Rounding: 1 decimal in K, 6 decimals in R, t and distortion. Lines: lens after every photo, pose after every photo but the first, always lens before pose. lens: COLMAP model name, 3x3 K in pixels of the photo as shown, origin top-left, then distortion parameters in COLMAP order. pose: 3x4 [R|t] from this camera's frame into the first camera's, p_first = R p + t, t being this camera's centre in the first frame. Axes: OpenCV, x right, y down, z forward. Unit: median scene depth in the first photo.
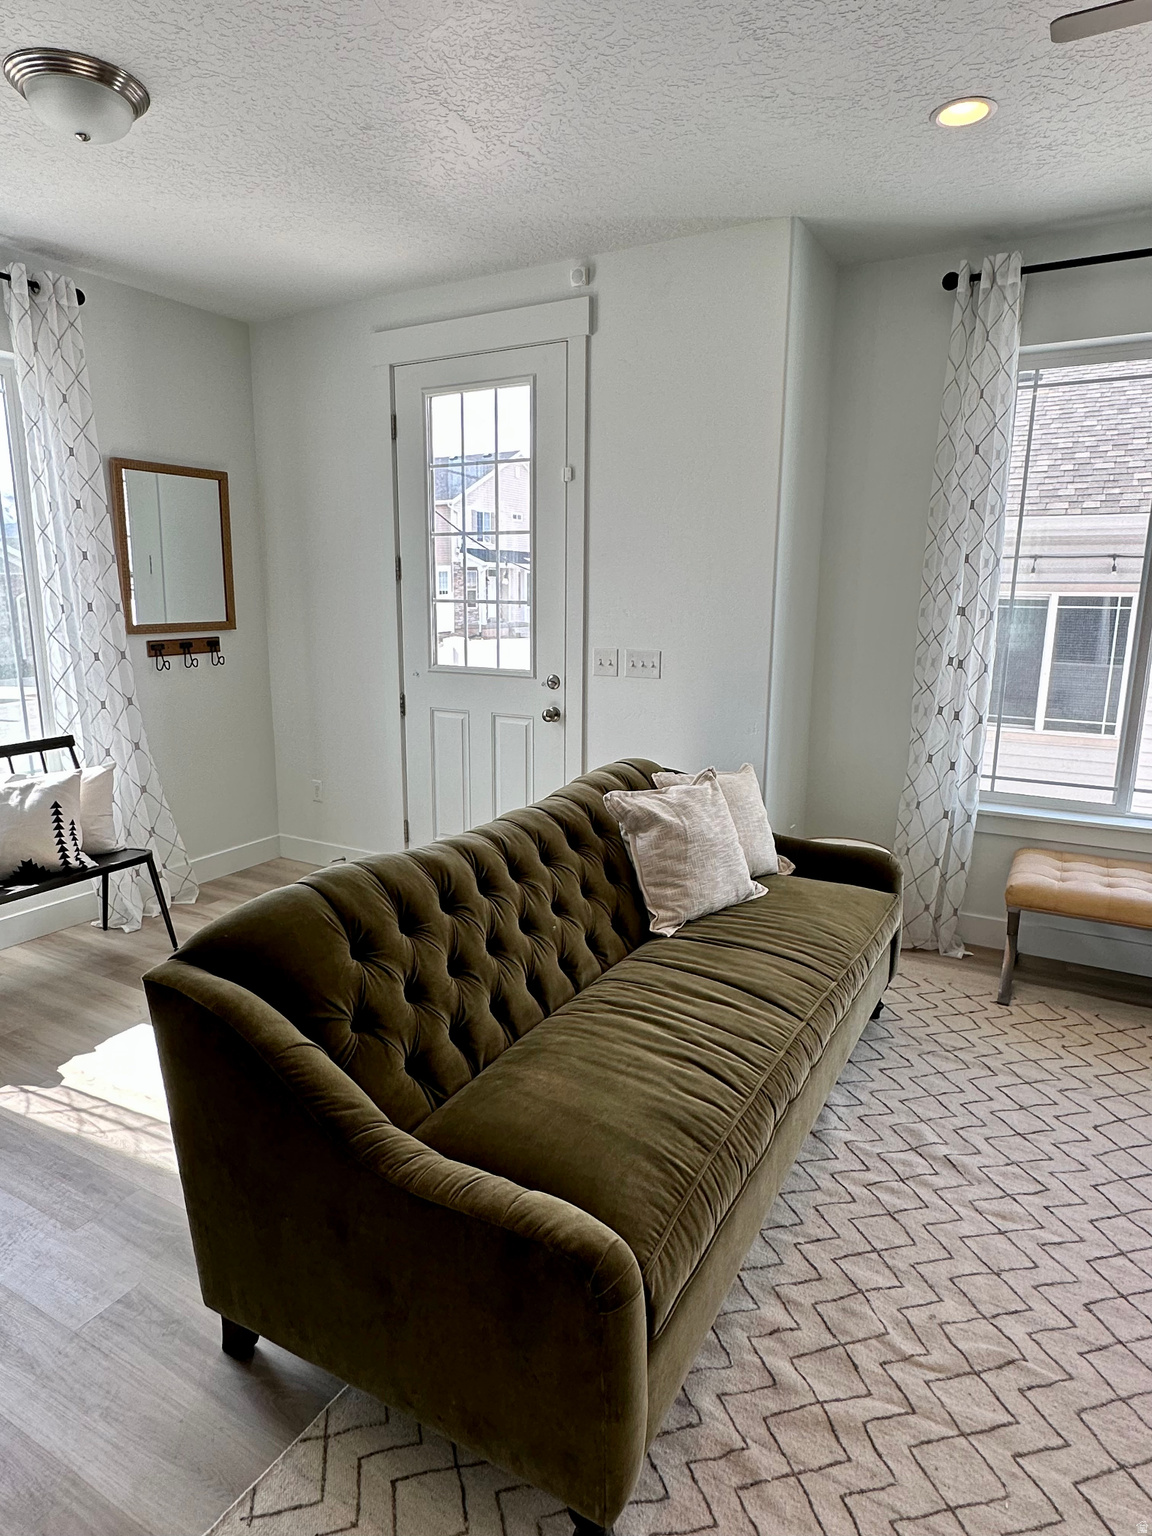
lens RADIAL K [[906.5, 0, 576.4], [0, 906.5, 769.2], [0, 0, 1]] dist [-0.000437, -0.000151]
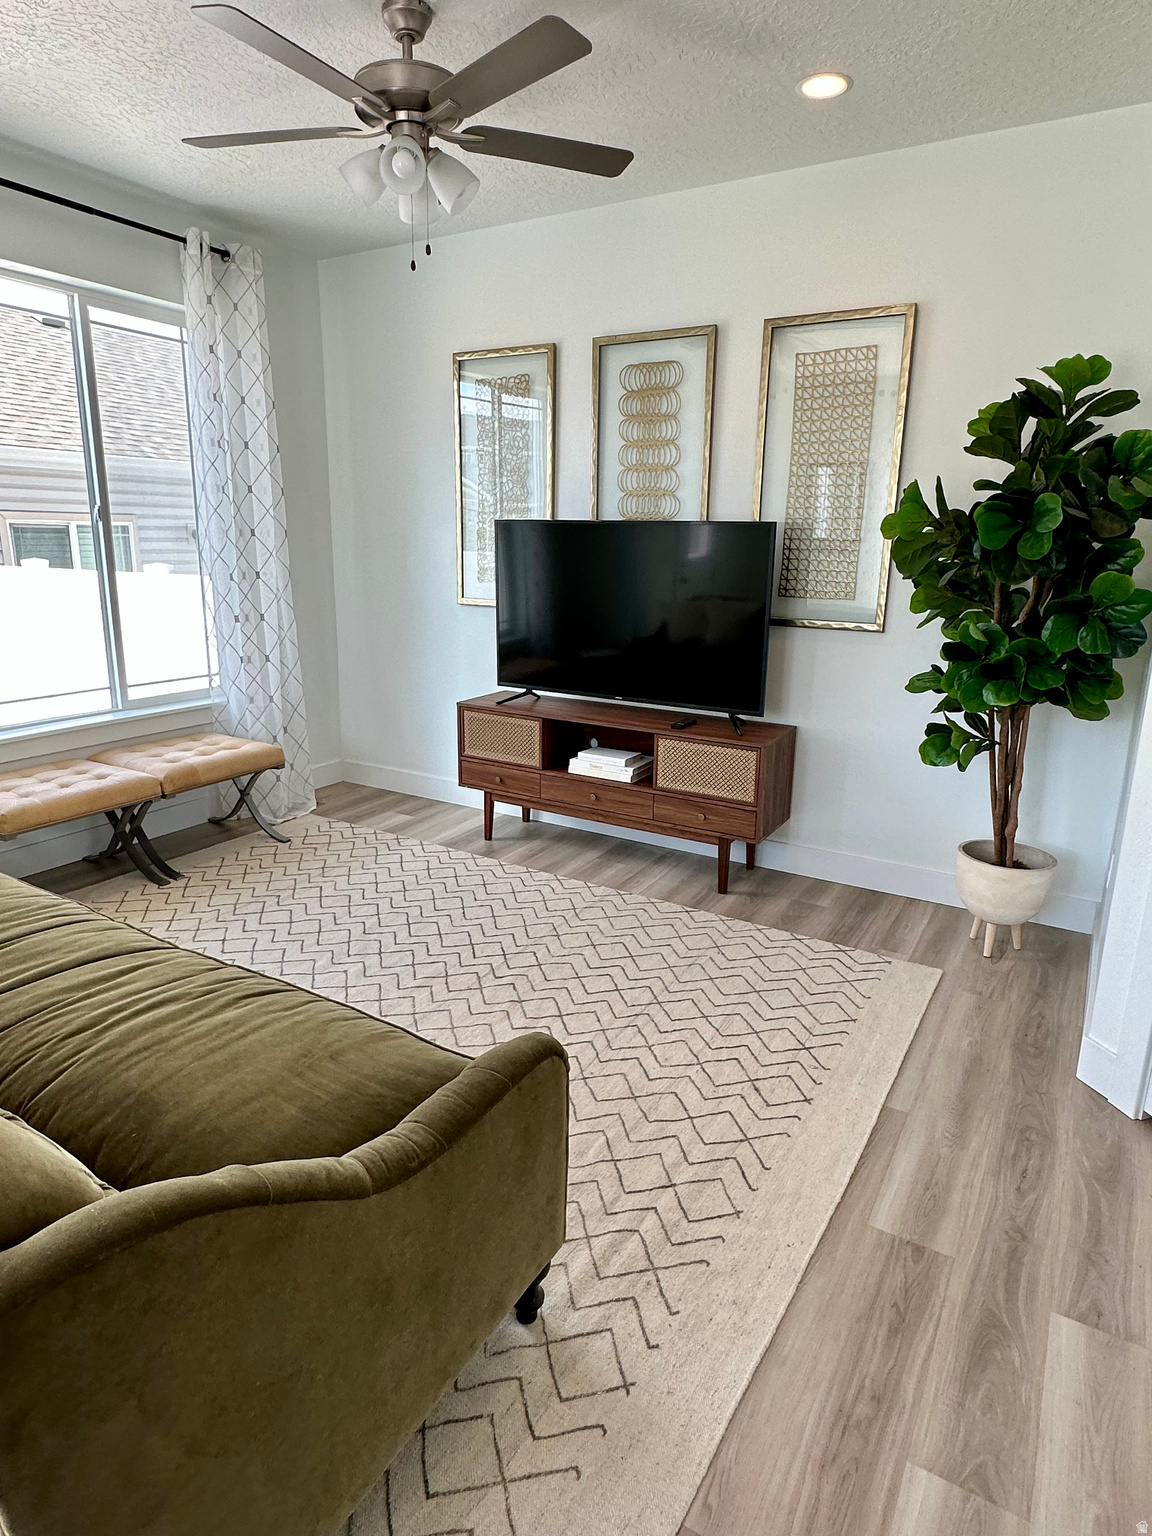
lens RADIAL K [[906.5, 0, 576.5], [0, 906.5, 768.1], [0, 0, 1]] dist [-0.000437, -0.000151]
pose [[0.025210, -0.259551, 0.965400, -0.640347], [0.186703, 0.949938, 0.250518, -0.070793], [-0.982093, 0.173928, 0.072407, 0.484918]]
